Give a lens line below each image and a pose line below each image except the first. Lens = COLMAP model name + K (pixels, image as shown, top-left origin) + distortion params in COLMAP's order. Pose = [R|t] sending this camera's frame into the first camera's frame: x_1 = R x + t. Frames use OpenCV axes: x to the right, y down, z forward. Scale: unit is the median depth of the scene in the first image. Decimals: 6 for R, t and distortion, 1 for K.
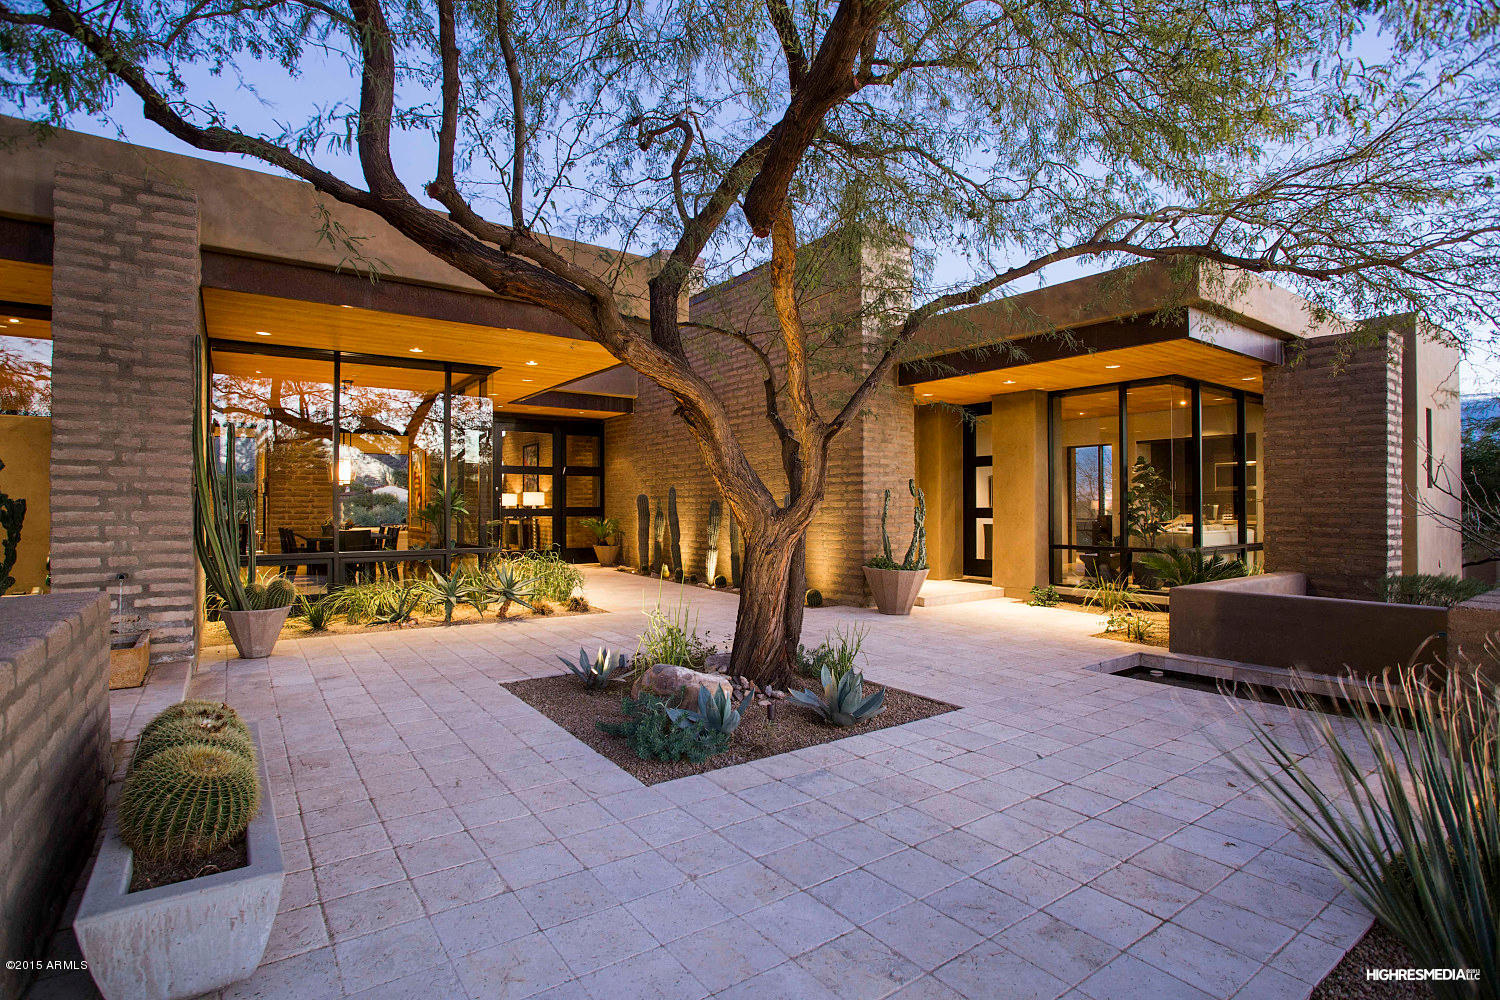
lens RADIAL K [[734.4, 0, 757.7], [0, 734.4, 503.4], [0, 0, 1]] dist [-0.000705, -0.000060]
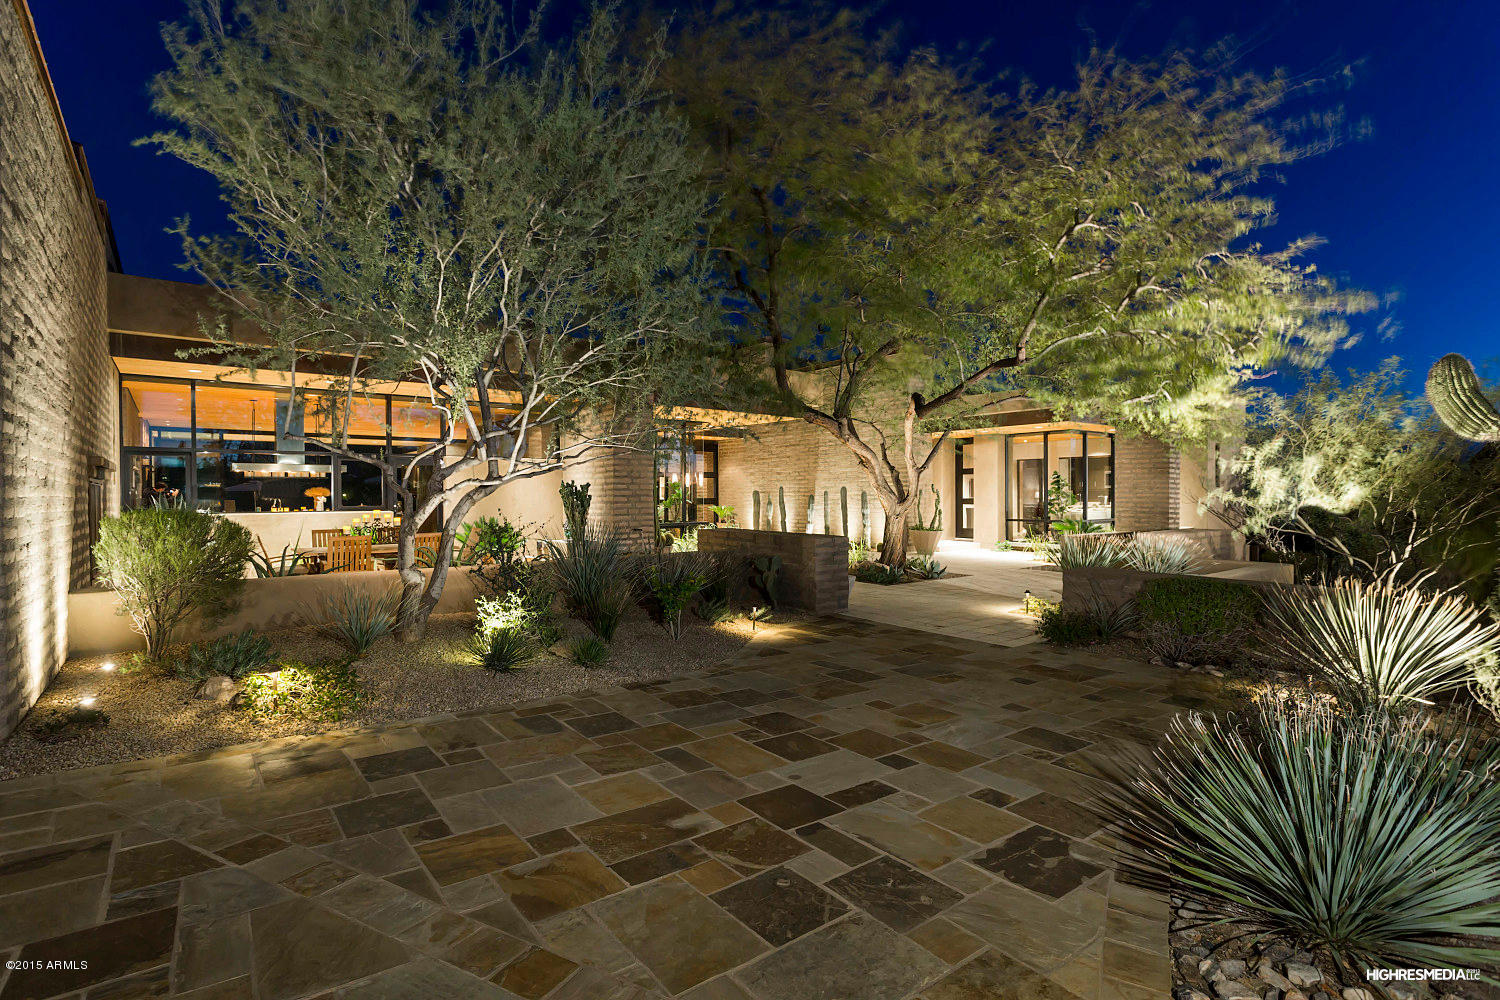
lens RADIAL K [[734.4, 0, 742.5], [0, 734.4, 496.7], [0, 0, 1]] dist [-0.000705, -0.000060]
pose [[0.999508, -0.004680, 0.031005, -0.280762], [0.004415, 0.999953, 0.008616, -0.015120], [-0.031044, -0.008474, 0.999482, -0.721439]]
